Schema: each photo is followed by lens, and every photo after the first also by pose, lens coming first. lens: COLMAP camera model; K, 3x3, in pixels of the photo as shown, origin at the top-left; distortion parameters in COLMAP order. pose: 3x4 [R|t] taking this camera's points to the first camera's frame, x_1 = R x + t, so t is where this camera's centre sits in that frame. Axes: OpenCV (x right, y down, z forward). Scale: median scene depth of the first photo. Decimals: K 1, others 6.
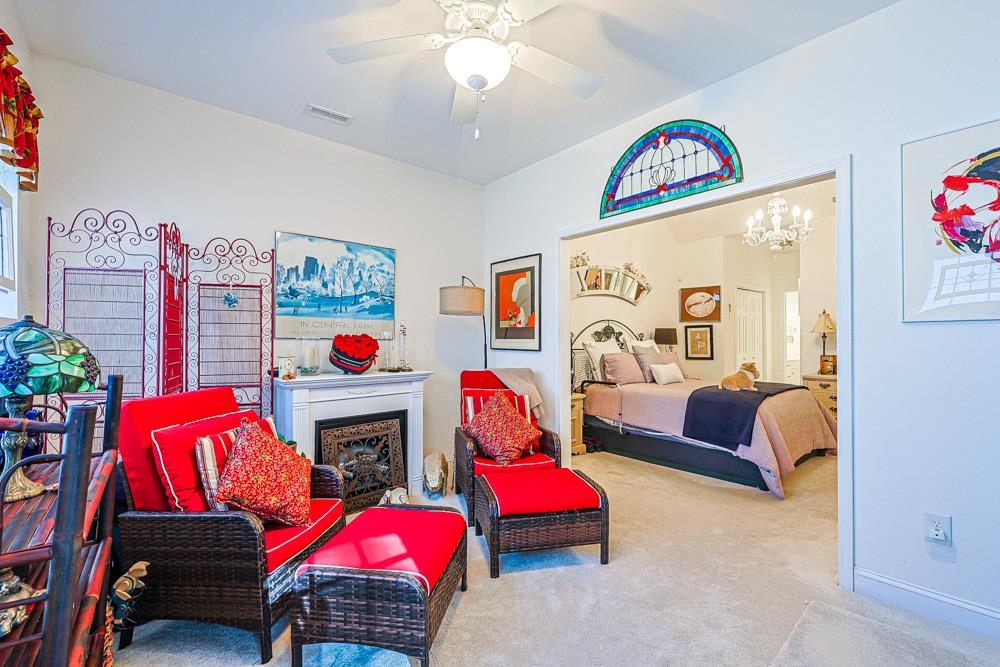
lens RADIAL K [[438.4, 0, 503.6], [0, 438.4, 337.4], [0, 0, 1]] dist [-0.000295, -0.000014]
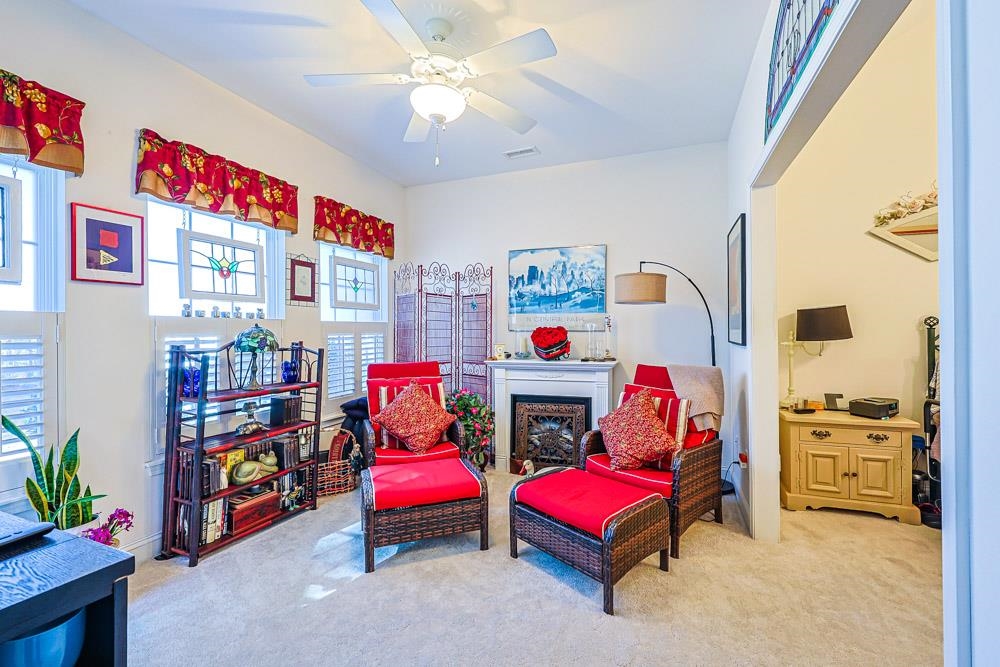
lens RADIAL K [[429.4, 0, 503.7], [0, 429.4, 330.9], [0, 0, 1]] dist [-0.001291, -0.000026]
pose [[0.465089, -0.005026, -0.885250, 0.614377], [0.009897, 0.999951, -0.000477, 0.003105], [0.885209, -0.008540, 0.465116, 0.349555]]
